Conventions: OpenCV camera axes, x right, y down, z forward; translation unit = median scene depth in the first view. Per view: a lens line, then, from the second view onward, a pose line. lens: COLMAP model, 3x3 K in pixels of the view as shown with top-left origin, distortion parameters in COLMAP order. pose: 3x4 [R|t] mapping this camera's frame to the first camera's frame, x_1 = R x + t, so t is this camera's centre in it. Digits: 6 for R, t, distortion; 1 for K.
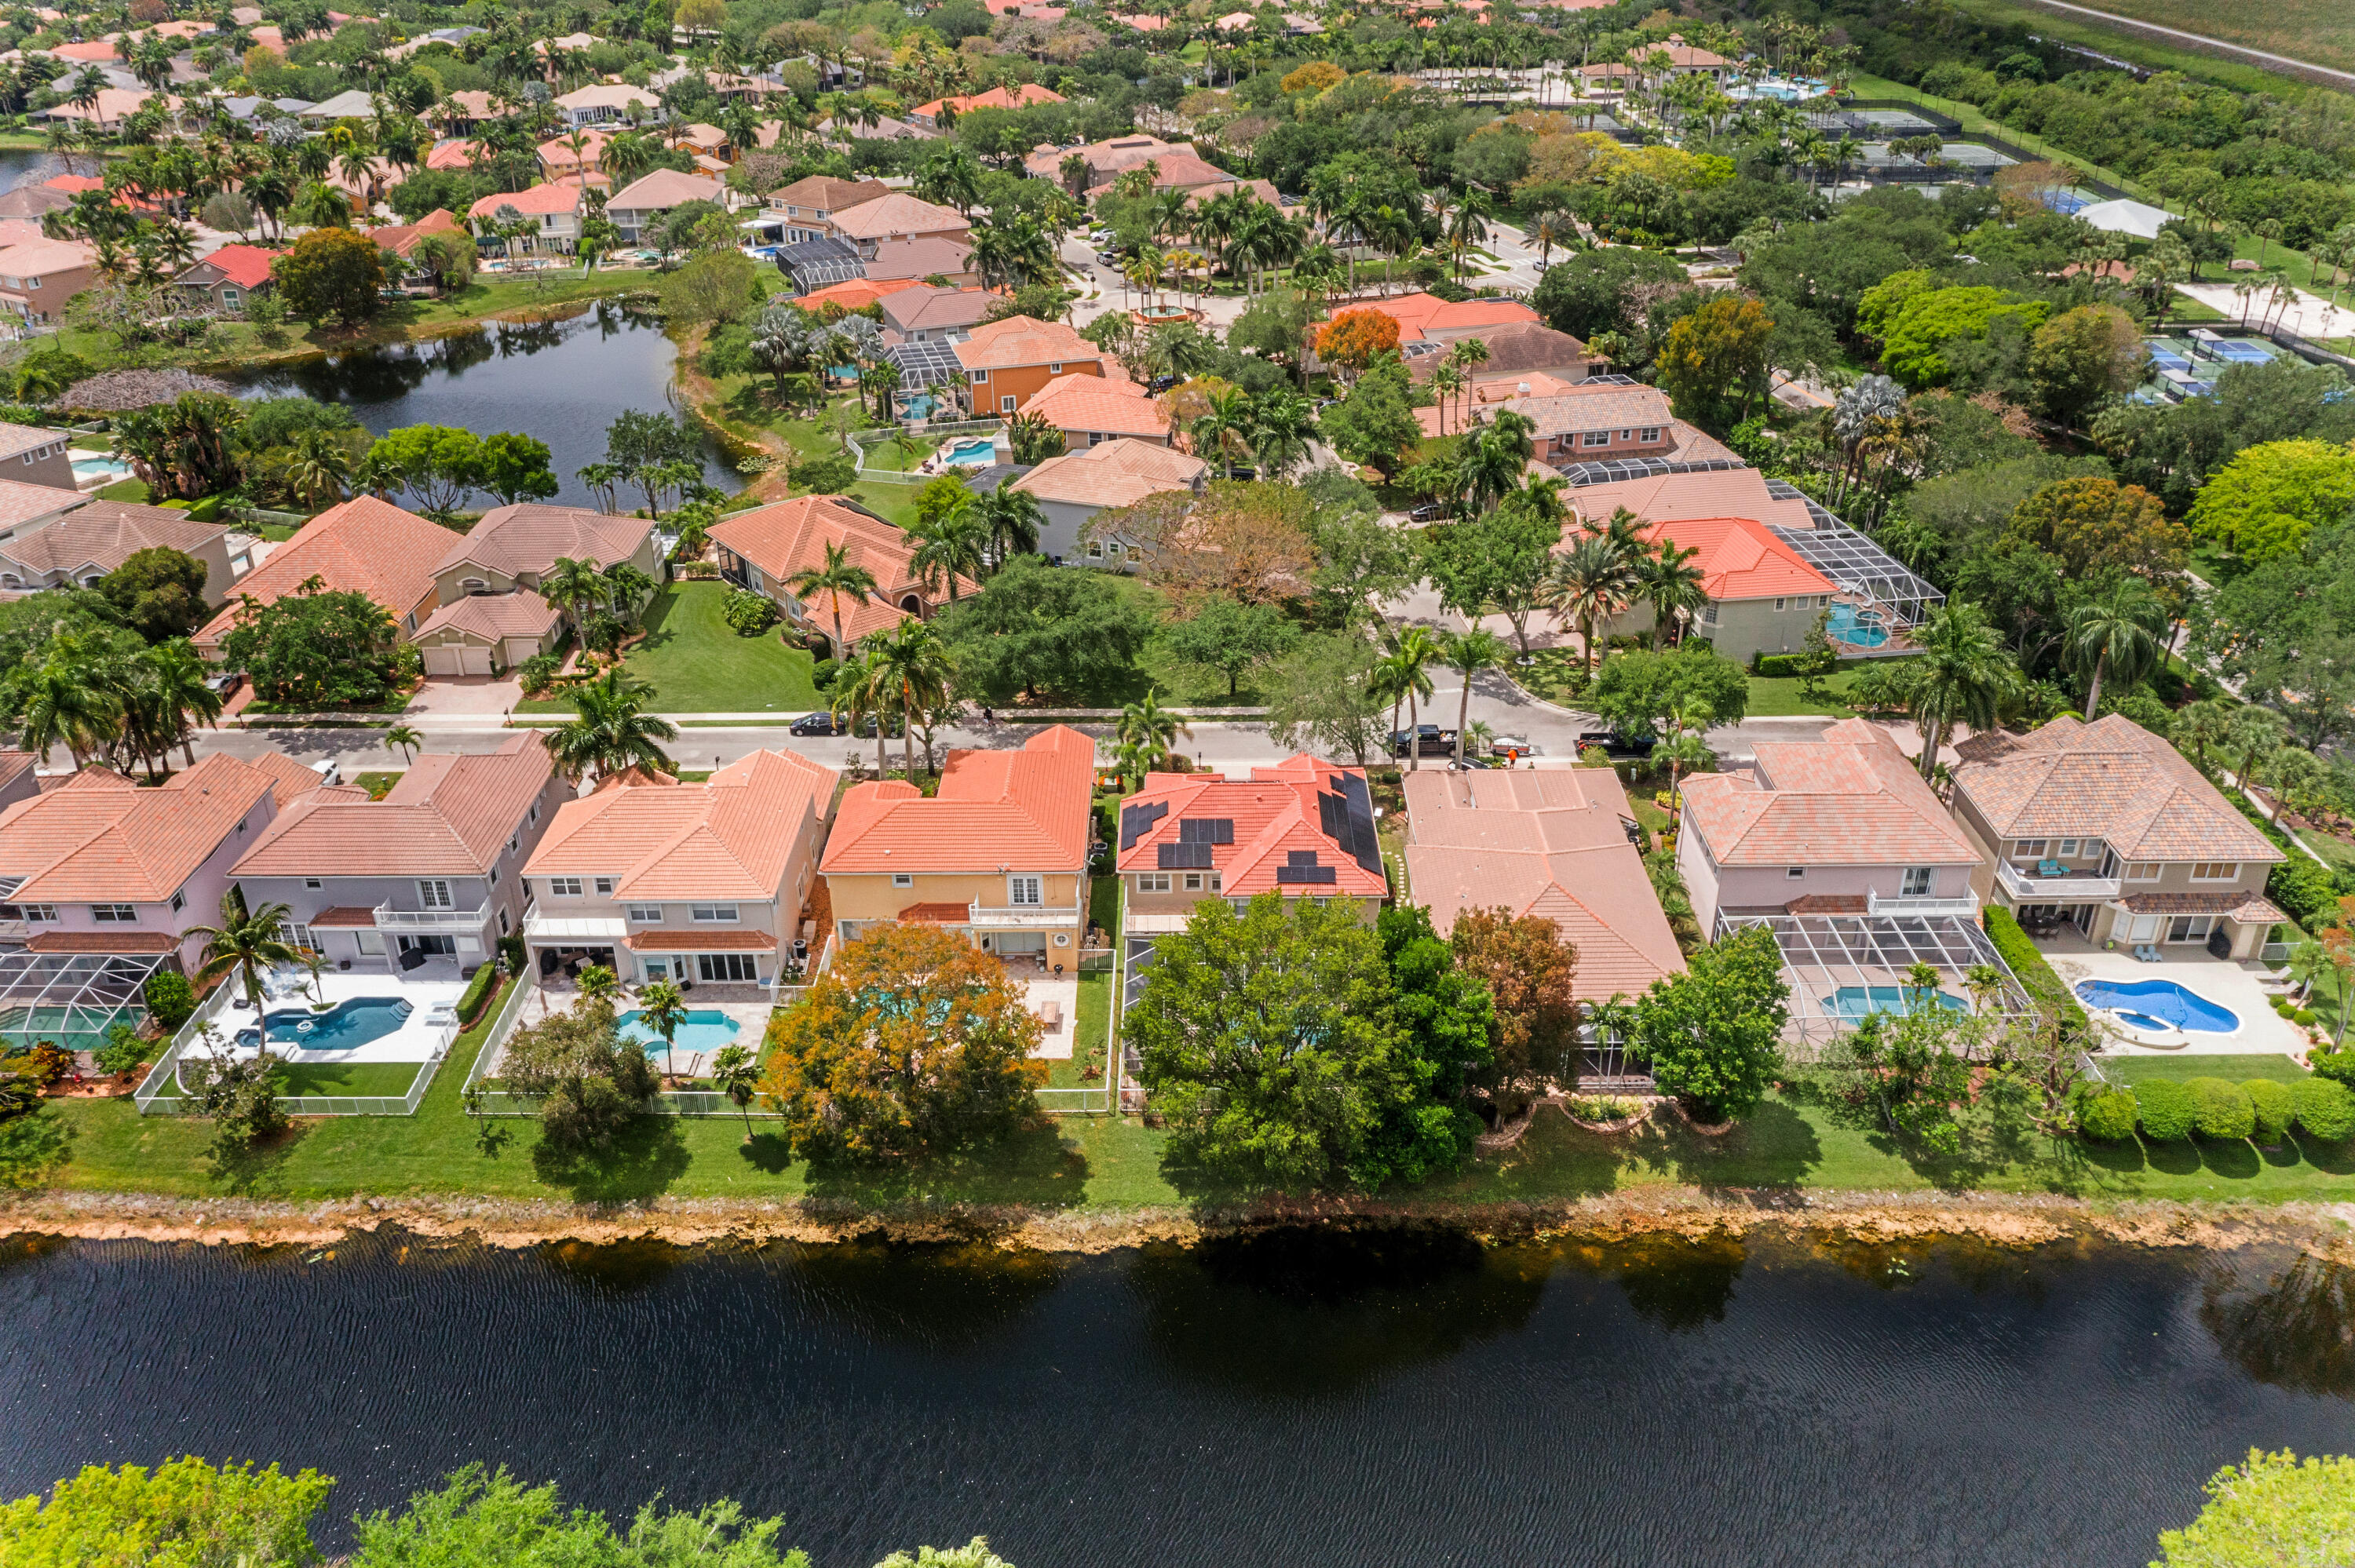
lens RADIAL K [[1885.9, 0, 1172.0], [0, 1885.9, 783.7], [0, 0, 1]] dist [0.000368, 0.002151]
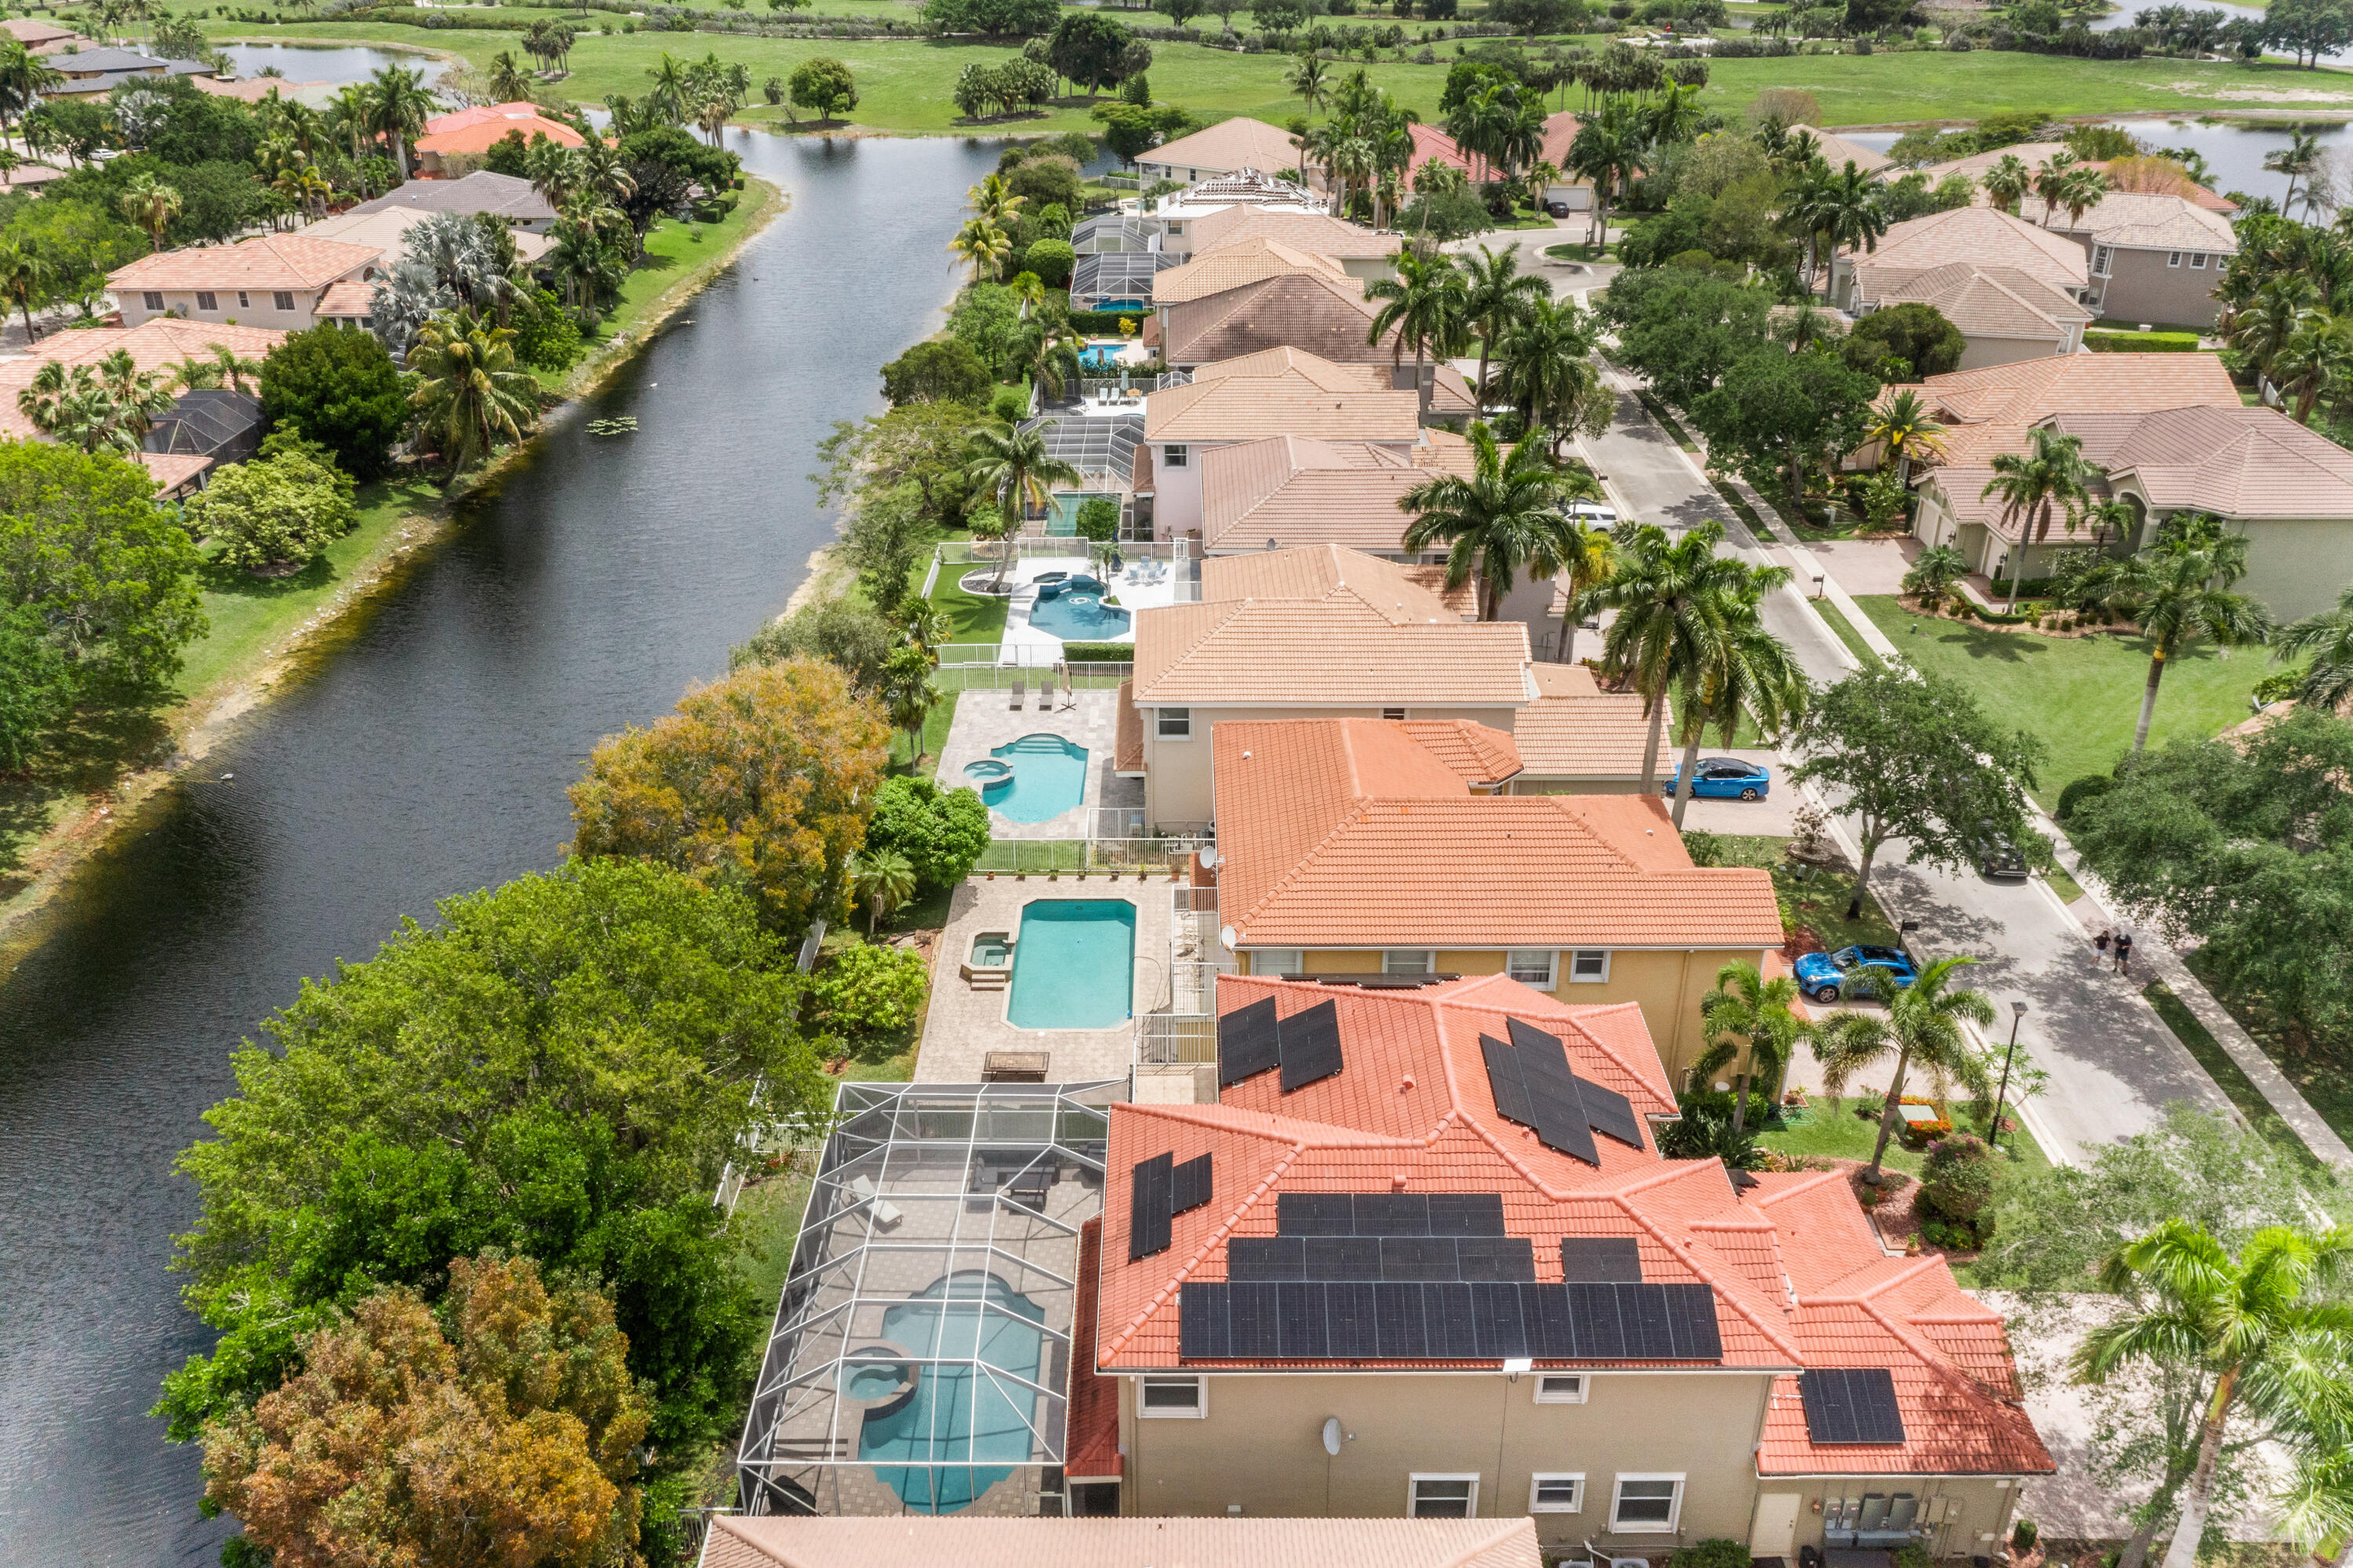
lens RADIAL K [[1884.6, 0, 1171.0], [0, 1884.6, 783.7], [0, 0, 1]] dist [0.000368, 0.002151]
pose [[-0.003560, 0.451705, -0.892160, 0.378056], [-0.474417, 0.784609, 0.399145, -0.179749], [0.880293, 0.424677, 0.211503, 0.851538]]
